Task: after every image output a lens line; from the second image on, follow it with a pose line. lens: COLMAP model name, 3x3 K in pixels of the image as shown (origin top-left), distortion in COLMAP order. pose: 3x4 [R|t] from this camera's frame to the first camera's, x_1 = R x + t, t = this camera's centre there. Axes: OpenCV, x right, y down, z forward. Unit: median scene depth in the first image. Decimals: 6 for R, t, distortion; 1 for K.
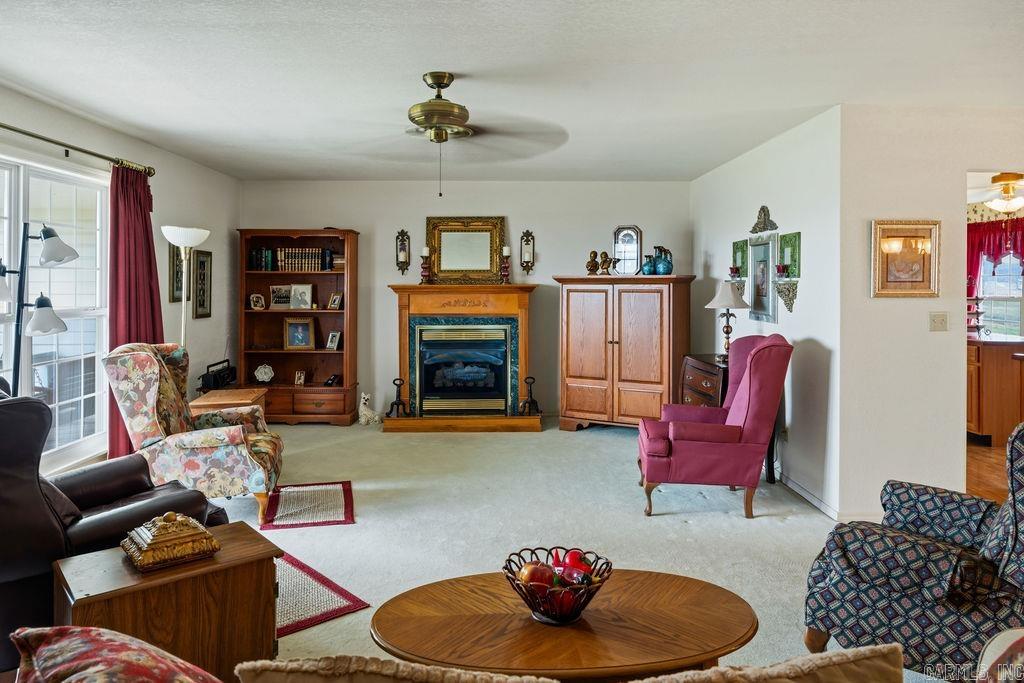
lens RADIAL K [[697.5, 0, 512.4], [0, 697.5, 300.8], [0, 0, 1]] dist [0.001037, -0.000231]
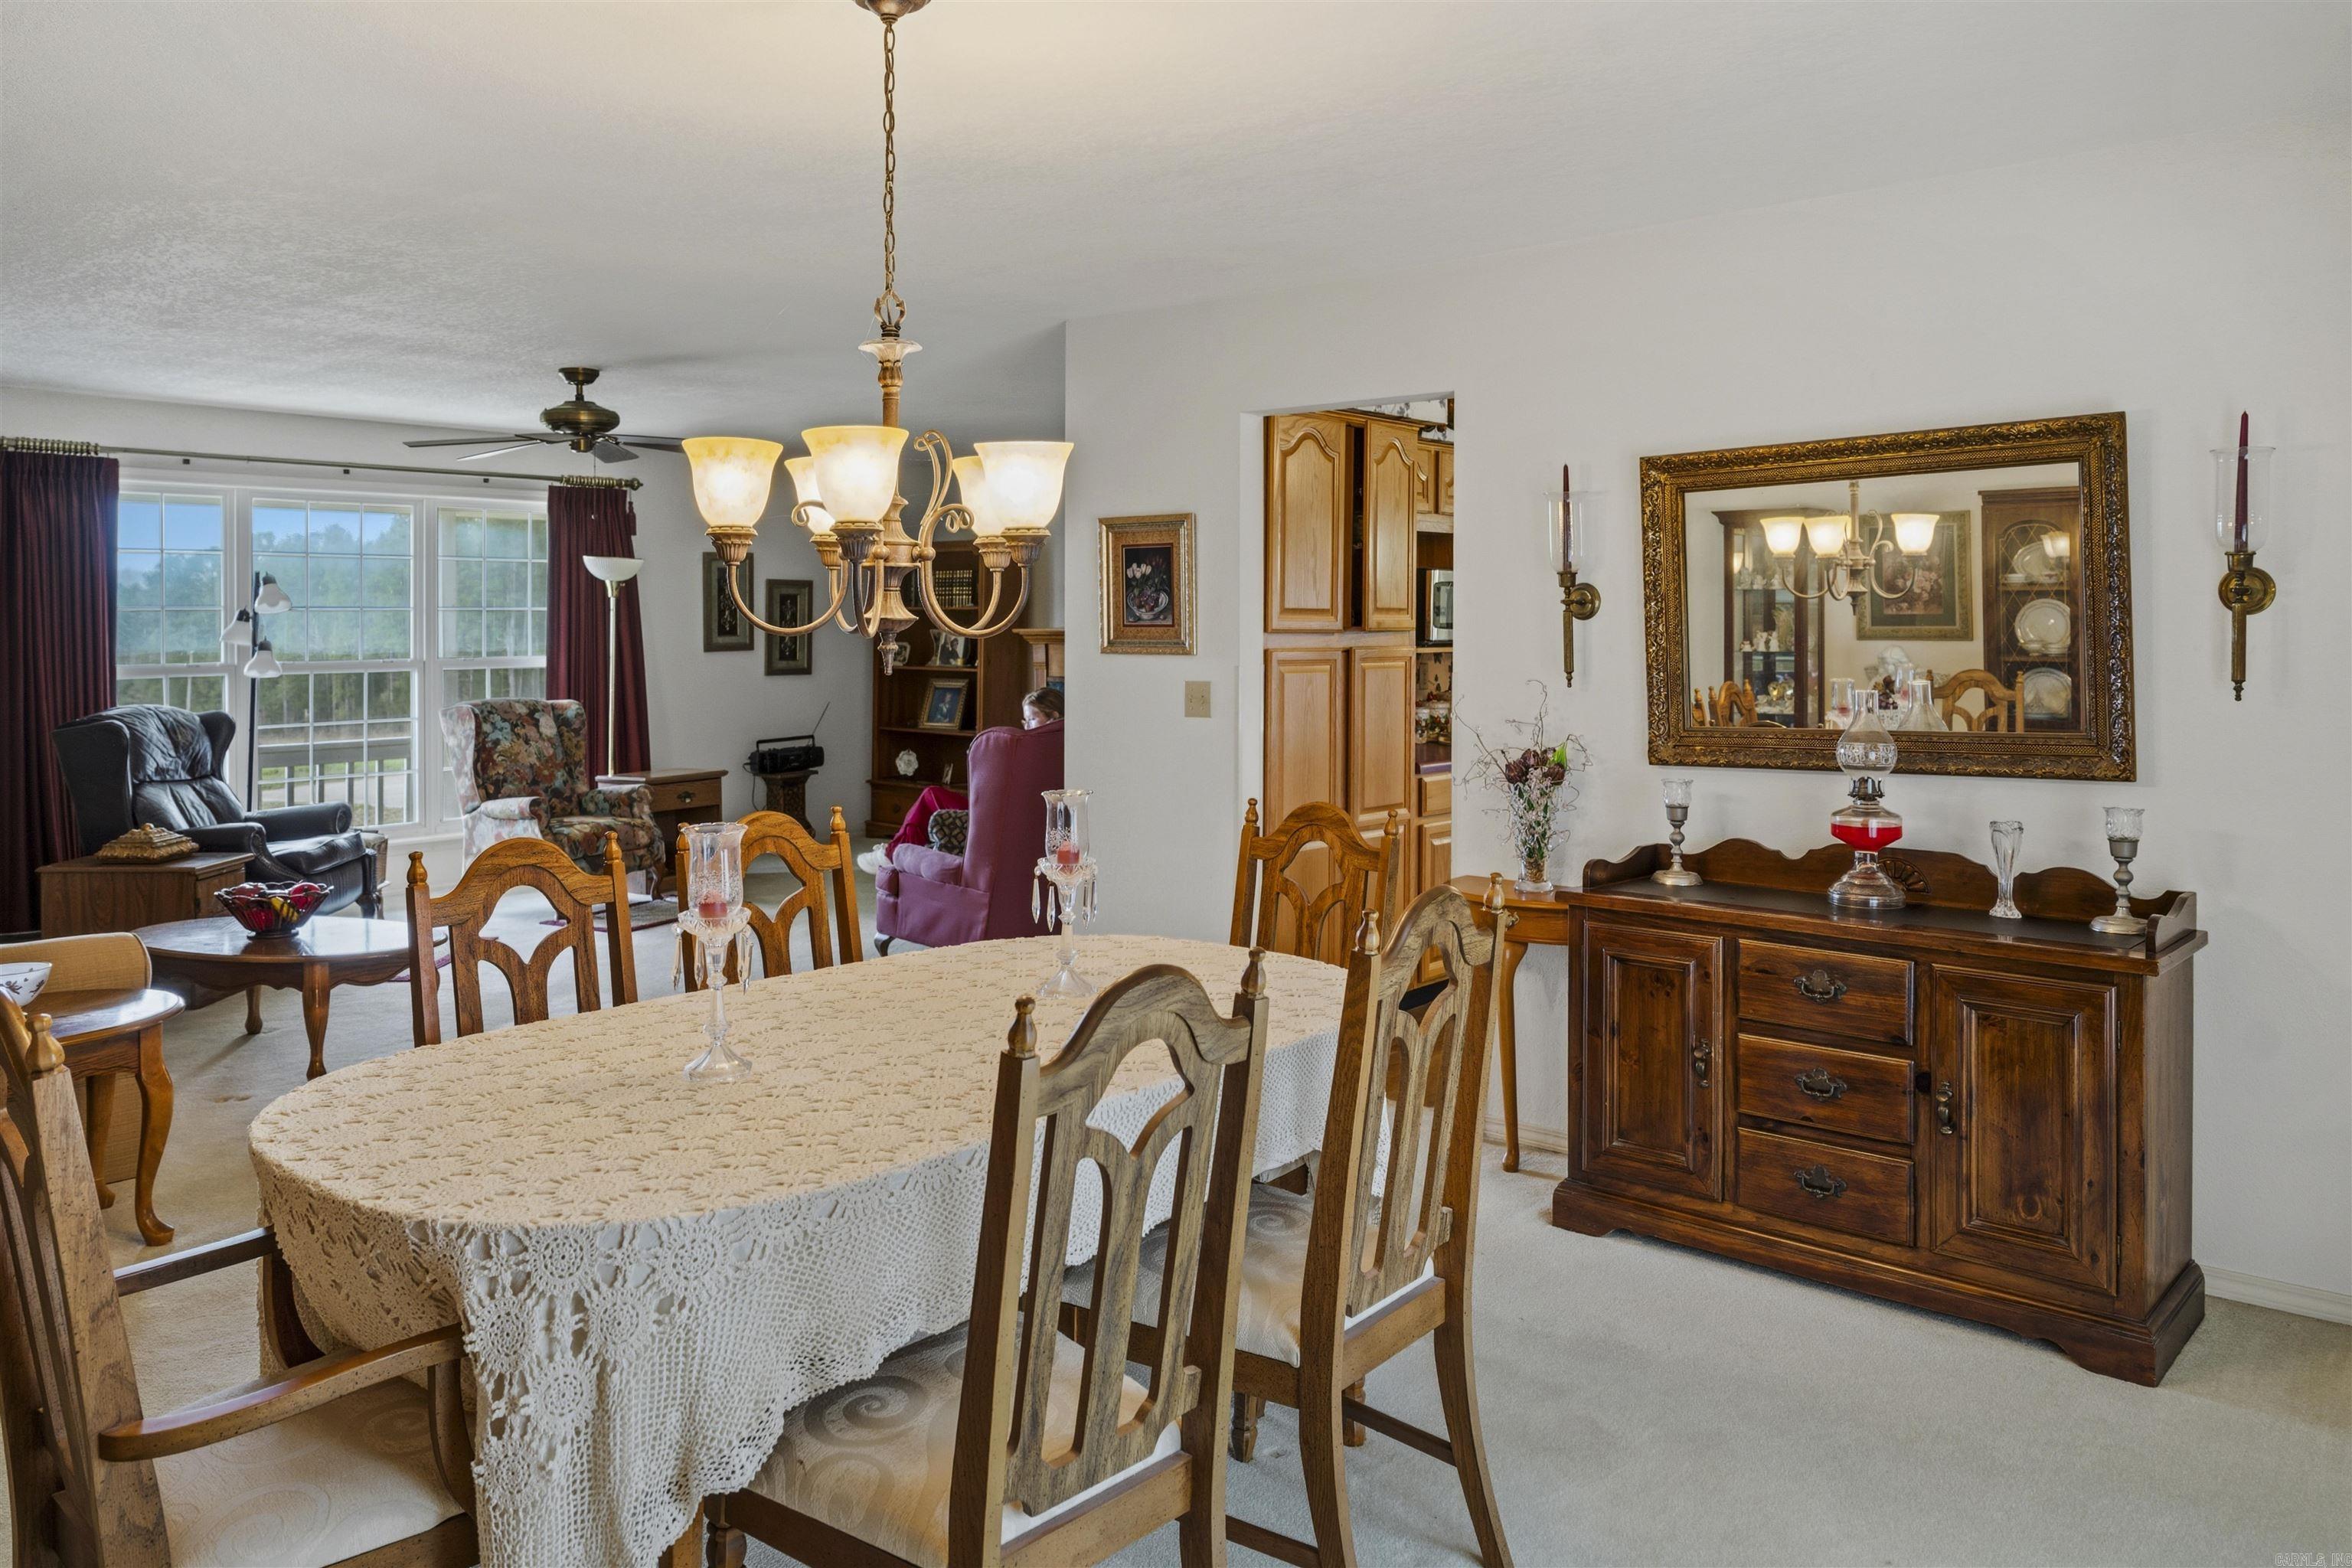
lens RADIAL K [[1608.1, 0, 1172.4], [0, 1608.1, 669.5], [0, 0, 1]] dist [0.000822, -0.000442]
pose [[0.747336, 0.019311, -0.664165, 0.854138], [-0.015777, 0.999811, 0.011318, -0.004889], [0.664258, 0.002020, 0.747500, 0.032755]]
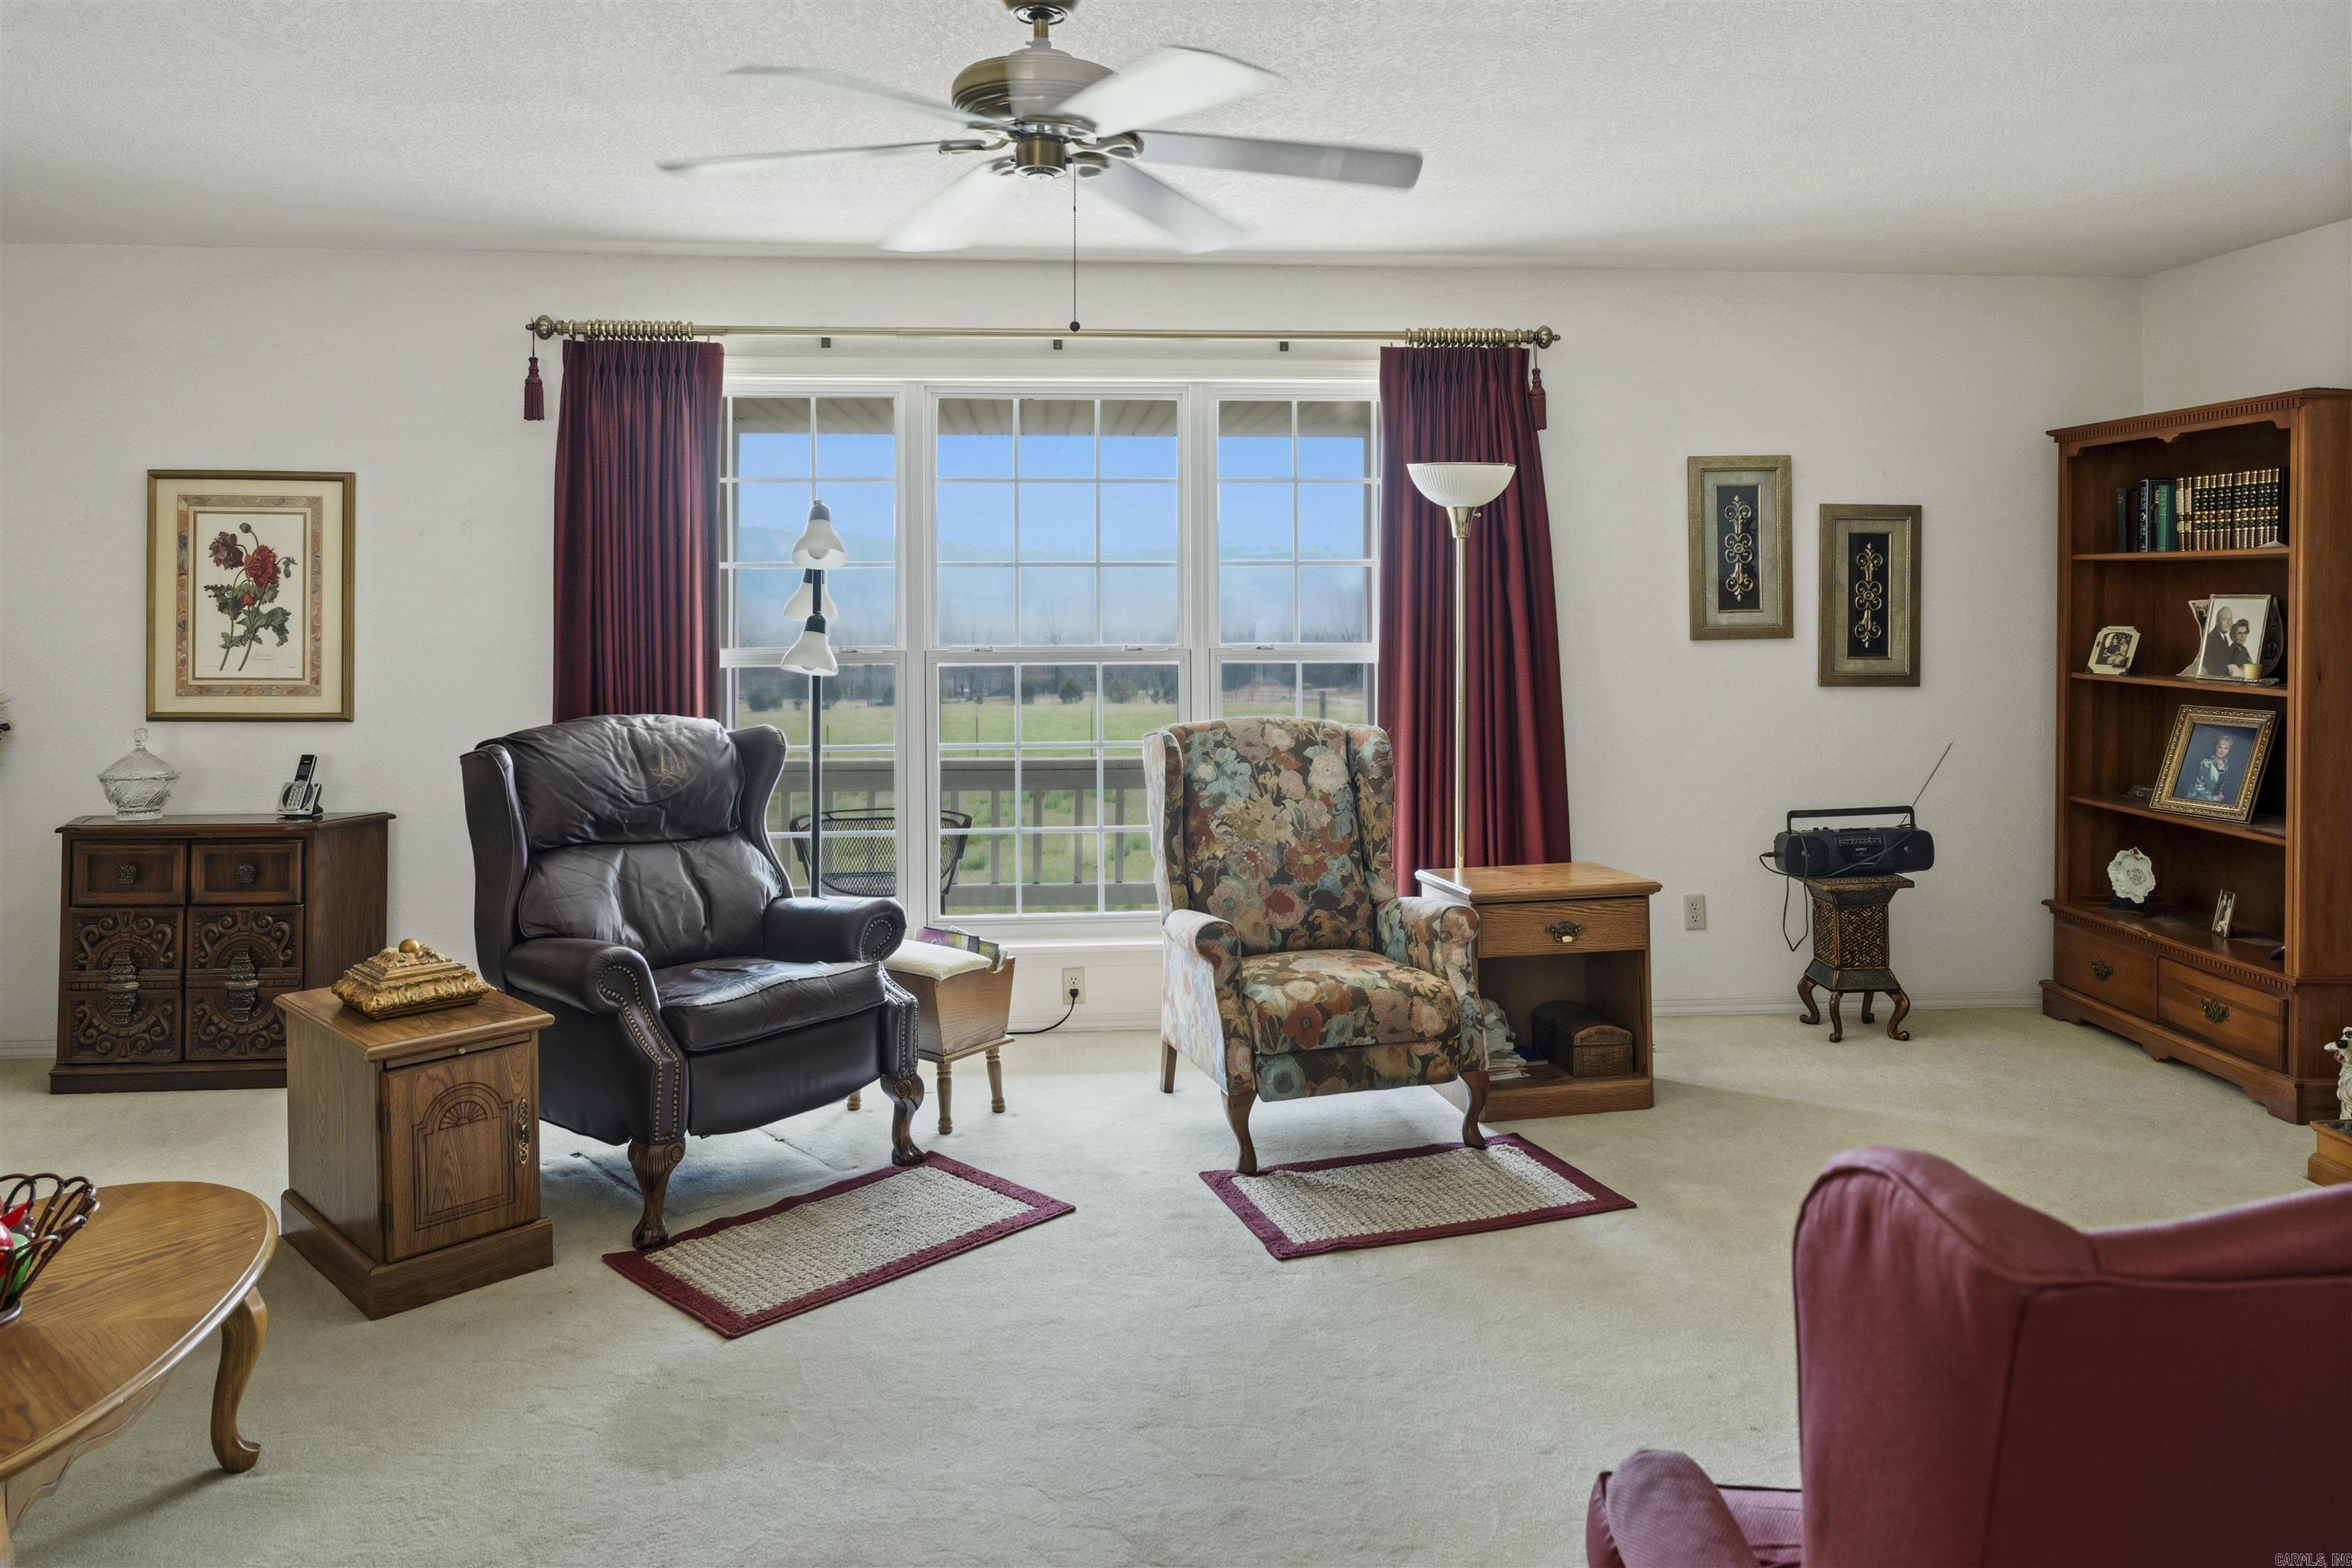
lens RADIAL K [[1640.0, 0, 1189.2], [0, 1640.0, 601.6], [0, 0, 1]] dist [0.006457, 0.000723]
pose [[0.077333, -0.001590, -0.997004, 0.363426], [-0.022985, 0.999730, -0.003377, -0.008486], [0.996740, 0.023177, 0.077275, 0.524094]]
